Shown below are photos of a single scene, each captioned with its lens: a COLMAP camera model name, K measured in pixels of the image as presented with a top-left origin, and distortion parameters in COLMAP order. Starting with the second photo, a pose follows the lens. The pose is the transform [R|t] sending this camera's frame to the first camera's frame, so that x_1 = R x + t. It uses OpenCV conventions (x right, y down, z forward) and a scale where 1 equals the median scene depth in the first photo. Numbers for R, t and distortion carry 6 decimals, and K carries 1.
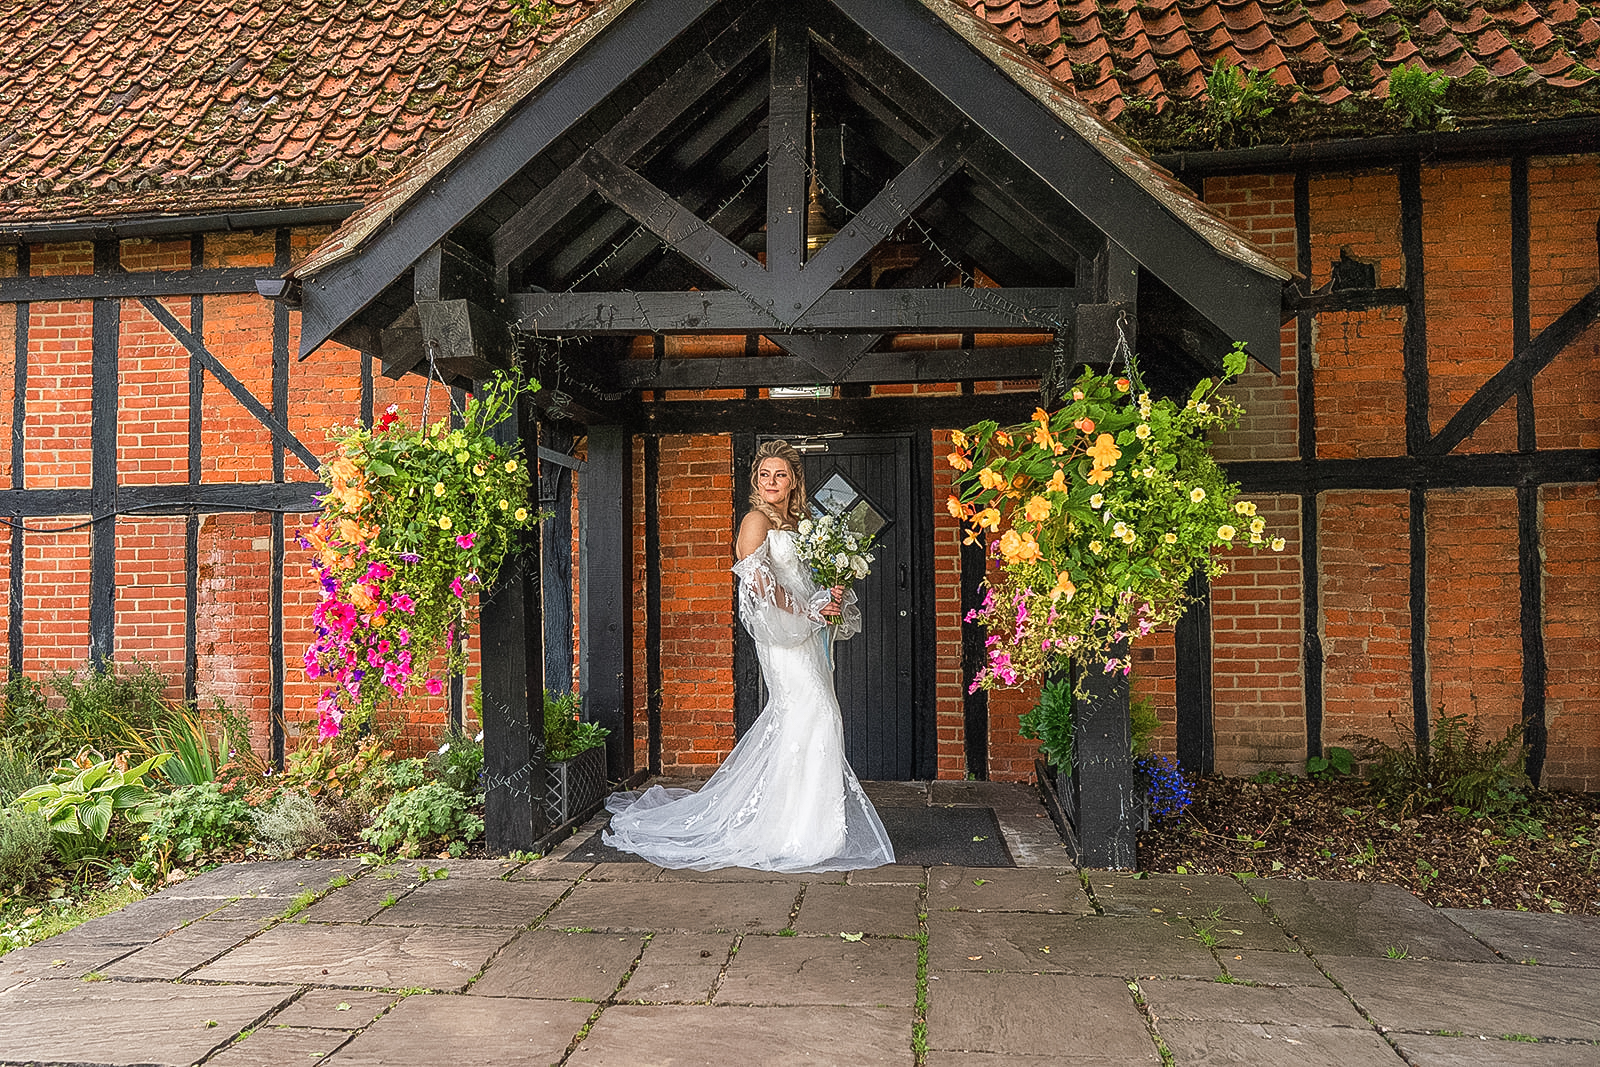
lens RADIAL K [[1162.4, 0, 765.1], [0, 1162.4, 602.6], [0, 0, 1]] dist [-0.010096, -0.002070]
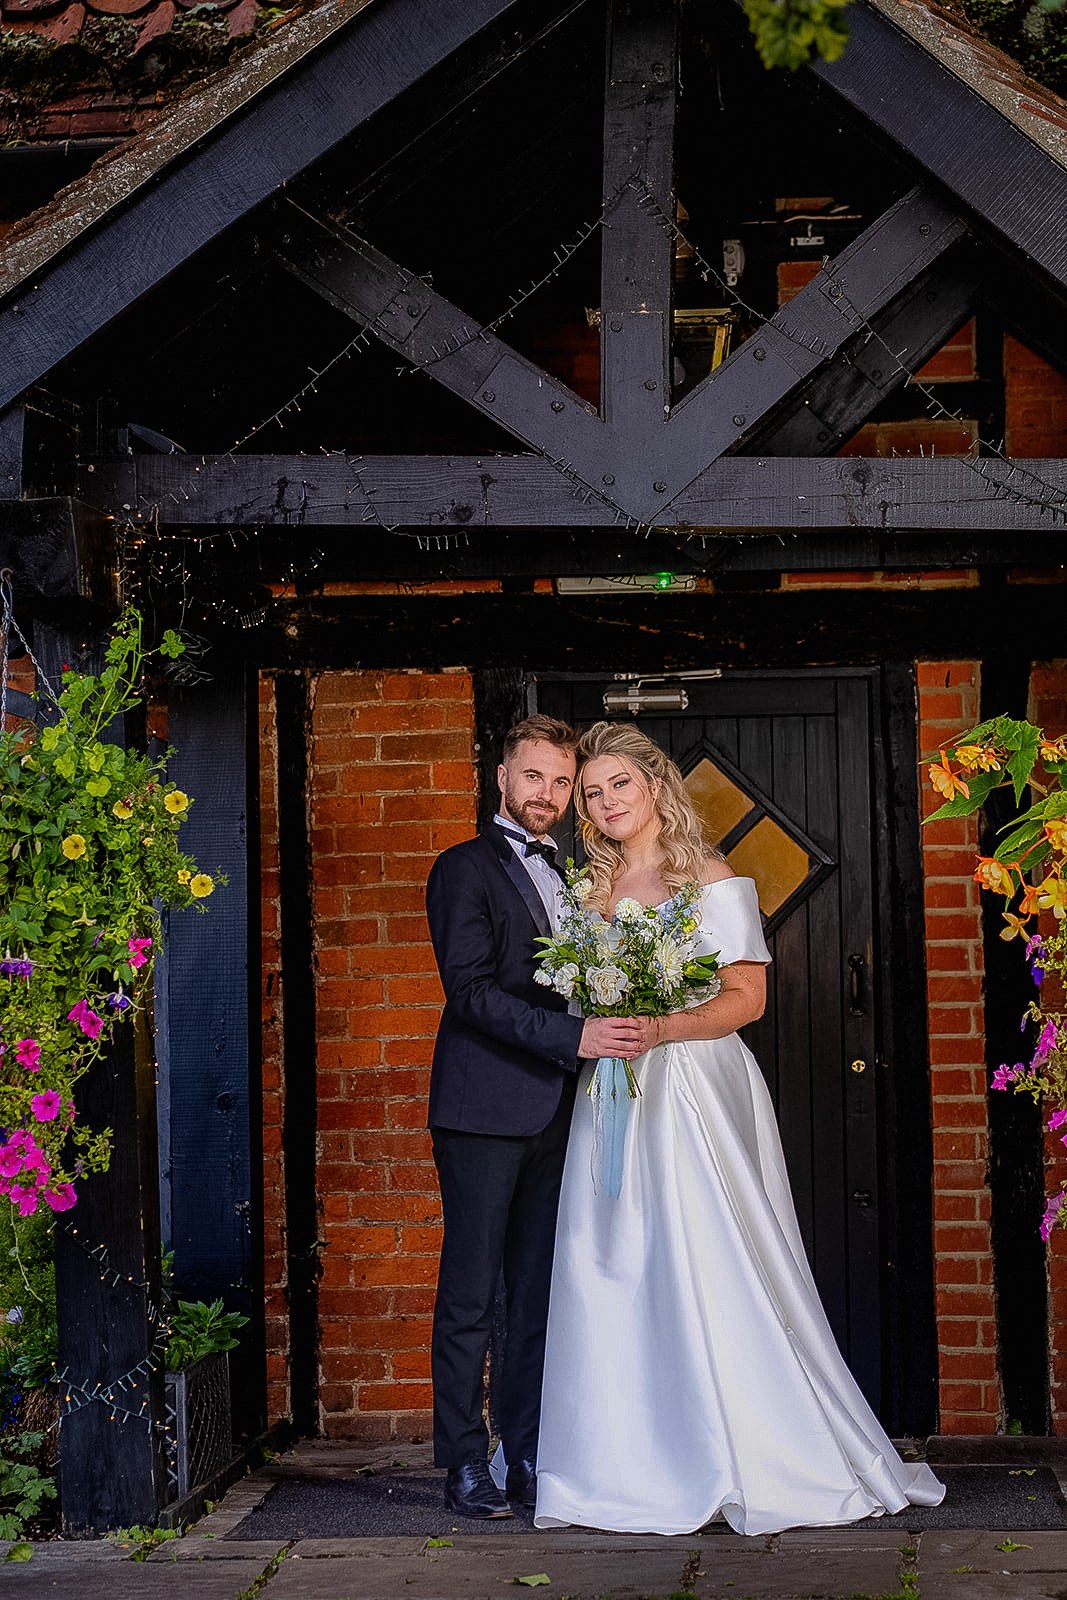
lens RADIAL K [[3966.6, 0, 532.4], [0, 3966.6, 800.1], [0, 0, 1]] dist [0.011464, 0.000000]
pose [[0.999056, -0.005842, 0.043056, -0.074454], [0.008545, 0.997984, -0.062880, 0.002016], [-0.042601, 0.063189, 0.997092, -0.546134]]
